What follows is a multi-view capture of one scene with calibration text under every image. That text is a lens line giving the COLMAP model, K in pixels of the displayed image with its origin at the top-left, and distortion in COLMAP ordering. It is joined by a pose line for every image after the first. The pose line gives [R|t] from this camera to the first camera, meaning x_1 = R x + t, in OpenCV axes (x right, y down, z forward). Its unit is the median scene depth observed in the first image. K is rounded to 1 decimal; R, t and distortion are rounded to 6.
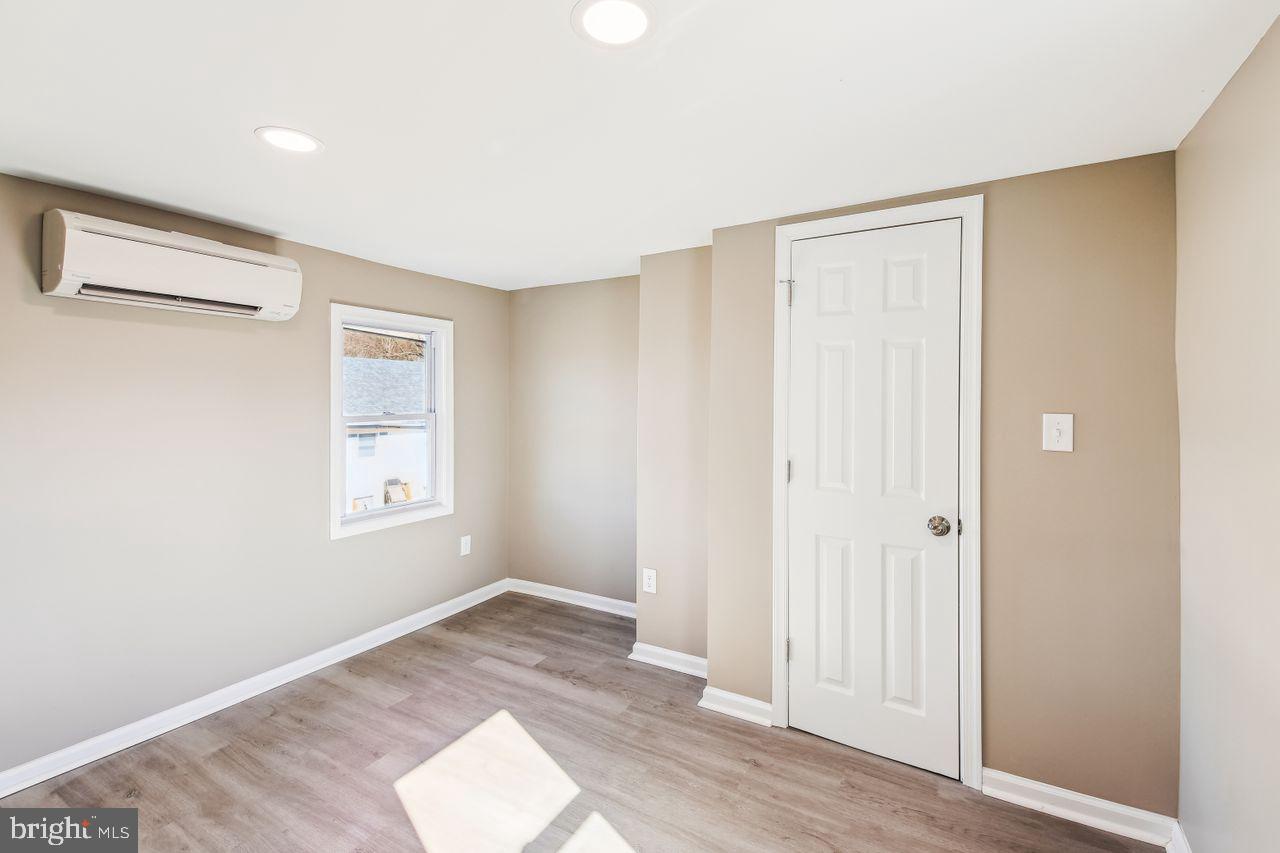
lens RADIAL K [[570.6, 0, 638.8], [0, 570.6, 397.9], [0, 0, 1]] dist [0.047945, -0.018888]
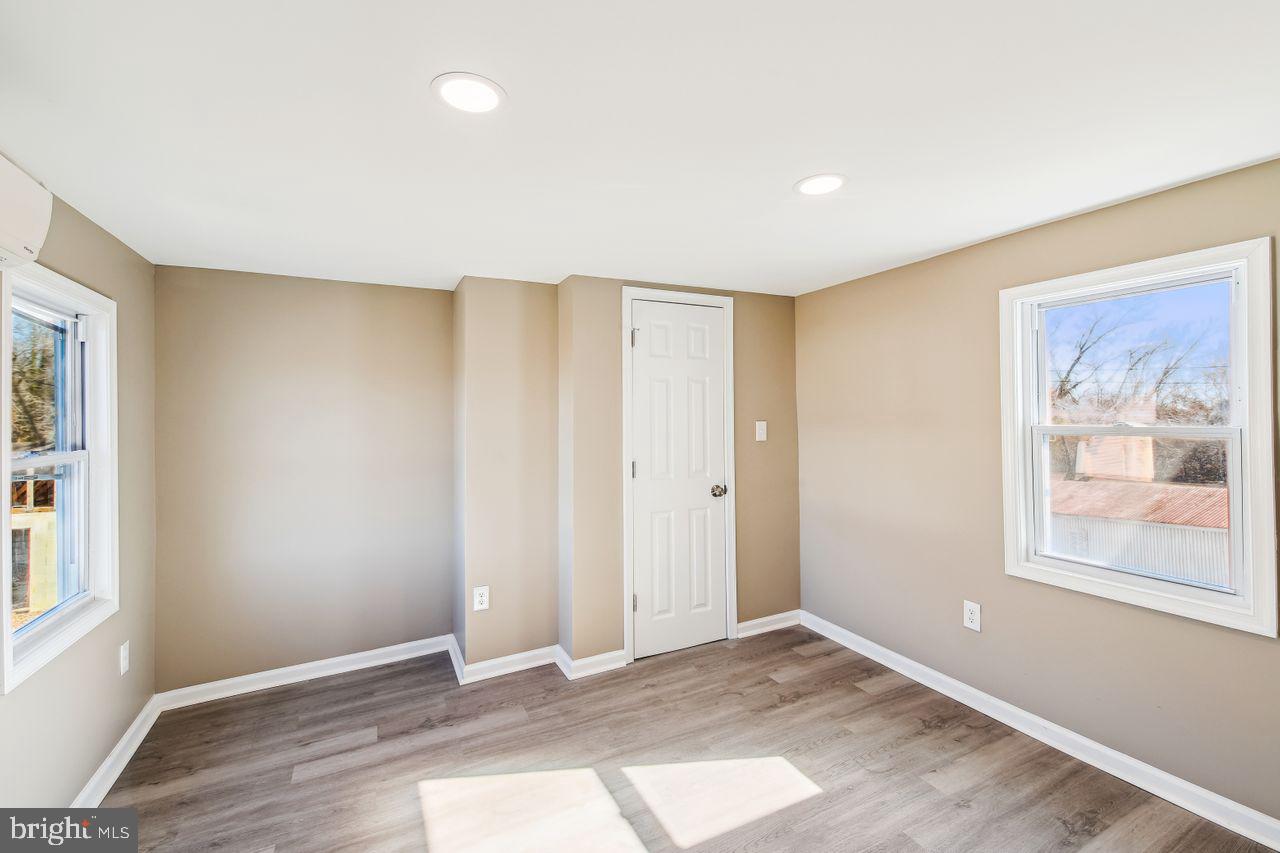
lens RADIAL K [[551.6, 0, 646.7], [0, 551.6, 415.0], [0, 0, 1]] dist [0.045974, -0.017589]
pose [[0.536307, -0.009769, 0.843967, -0.760898], [0.017797, 0.999842, 0.000264, -0.000194], [-0.843835, 0.014879, 0.536396, 0.259237]]
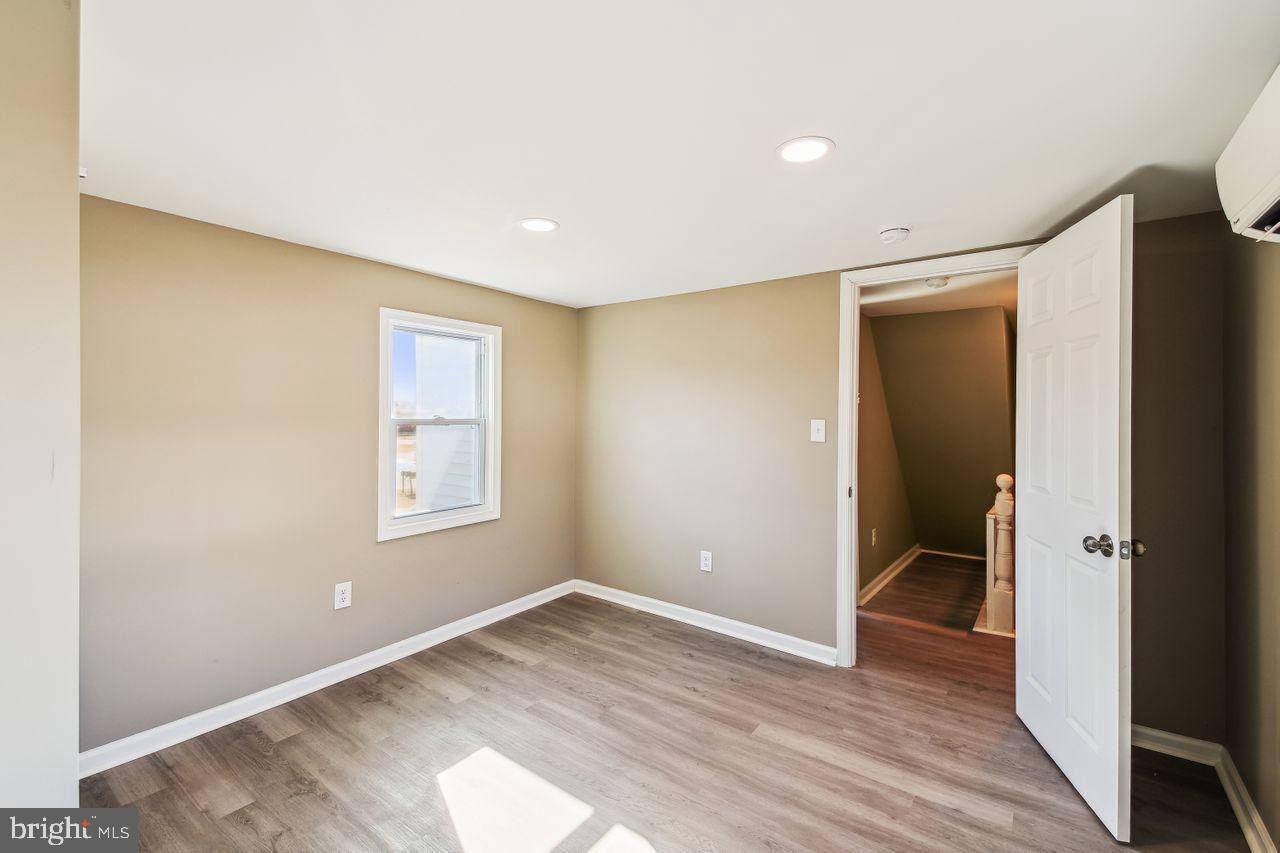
lens RADIAL K [[551.6, 0, 646.7], [0, 551.6, 415.0], [0, 0, 1]] dist [0.045974, -0.017589]
pose [[-0.995085, -0.007051, 0.098773, -0.288165], [-0.006082, 0.999930, 0.010110, 0.005952], [-0.098838, 0.009459, -0.995059, 1.342748]]
